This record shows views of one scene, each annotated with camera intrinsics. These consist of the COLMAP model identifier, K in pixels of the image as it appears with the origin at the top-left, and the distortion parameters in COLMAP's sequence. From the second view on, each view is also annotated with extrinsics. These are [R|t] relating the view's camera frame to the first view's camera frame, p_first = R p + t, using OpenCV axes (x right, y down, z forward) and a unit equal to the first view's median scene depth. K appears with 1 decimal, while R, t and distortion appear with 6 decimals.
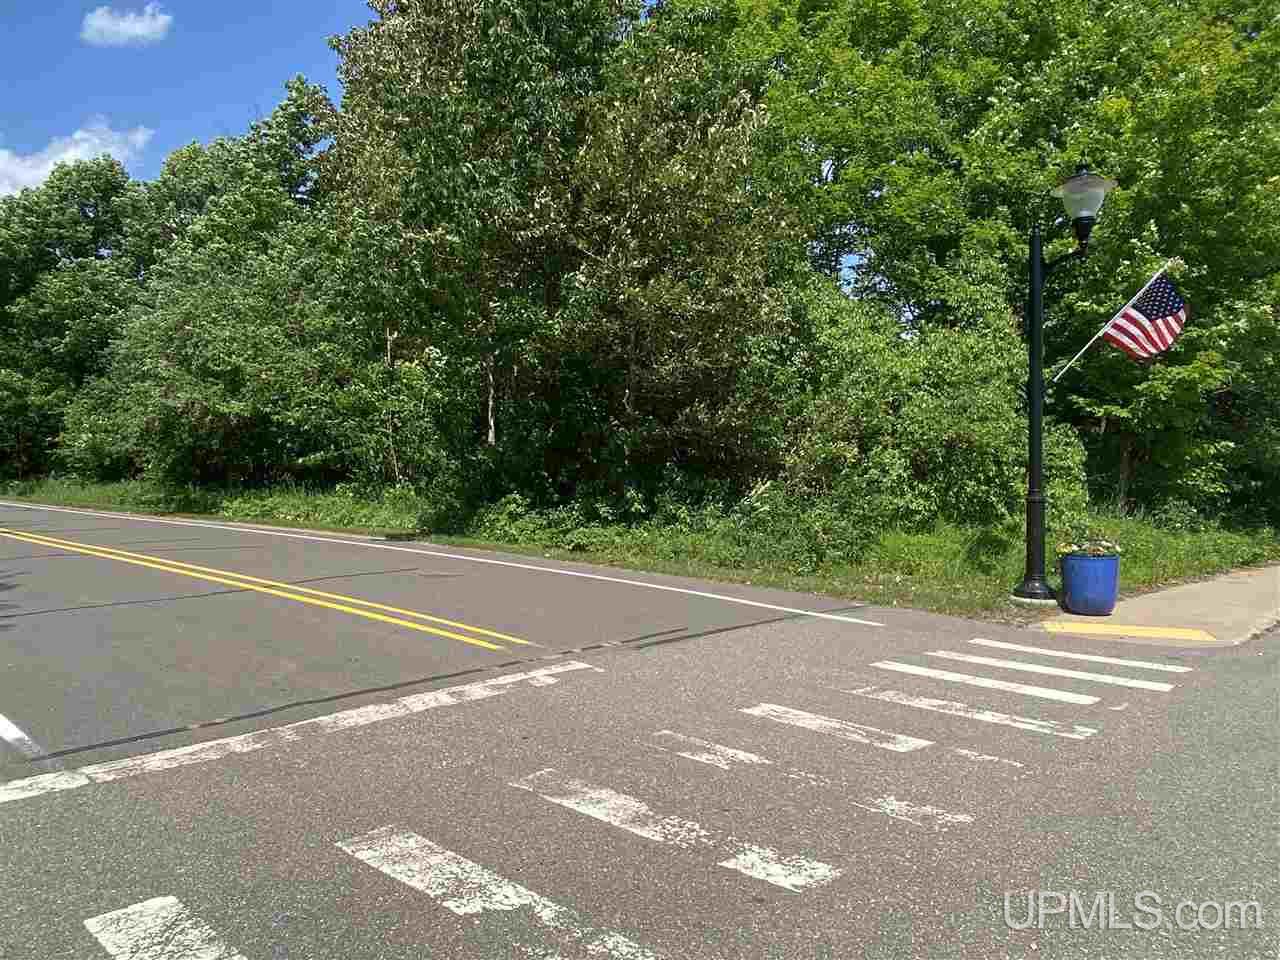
lens RADIAL K [[968.0, 0, 642.2], [0, 968.0, 474.5], [0, 0, 1]] dist [0.159874, -0.170256]
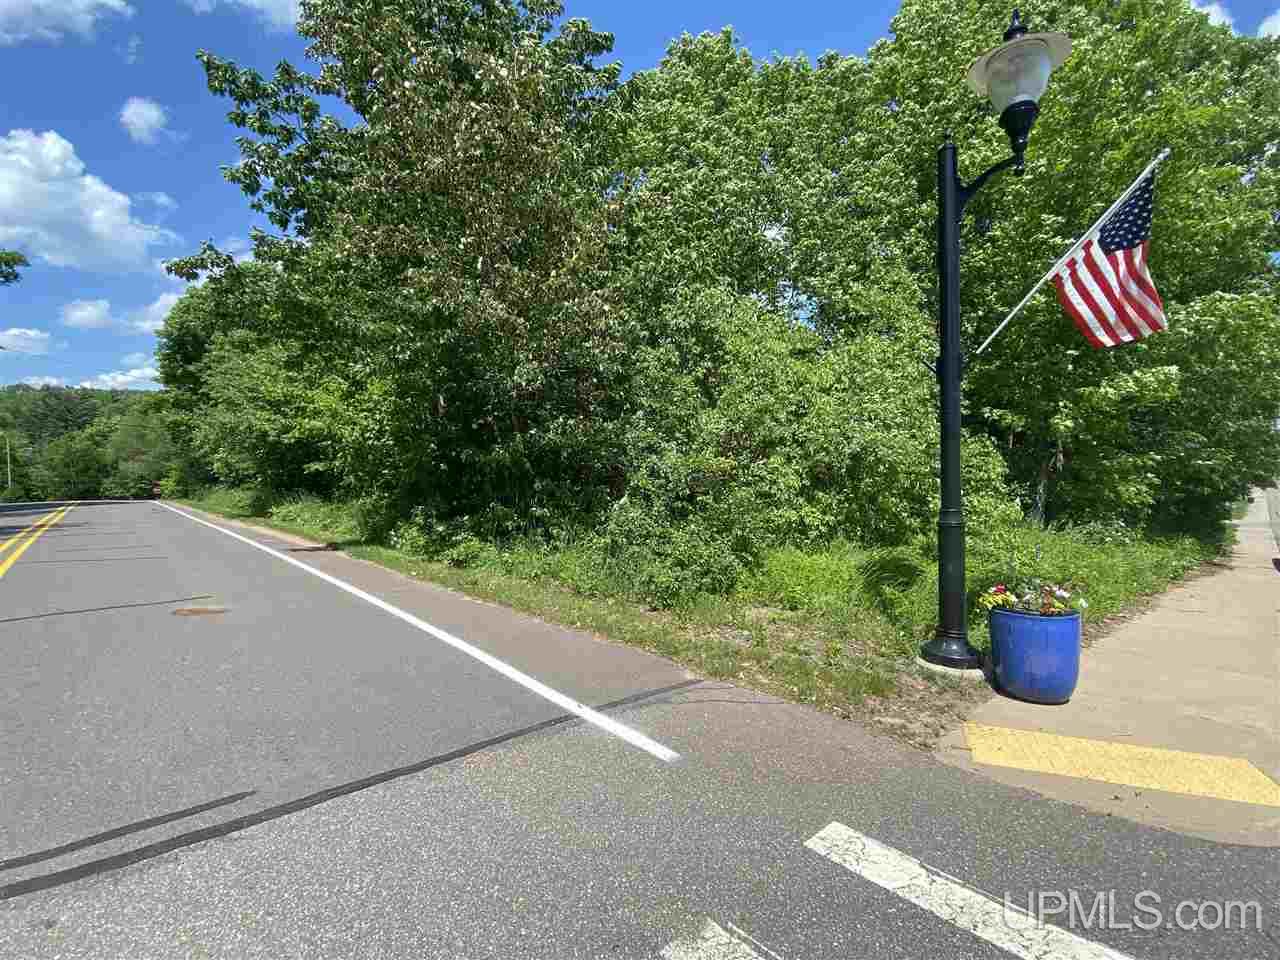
lens RADIAL K [[622.2, 0, 622.8], [0, 622.2, 478.5], [0, 0, 1]] dist [0.001438, -0.000343]
pose [[0.994146, -0.003084, -0.107996, 0.187812], [0.002088, 0.999954, -0.009341, -0.003806], [0.108020, 0.009061, 0.994107, 0.471201]]
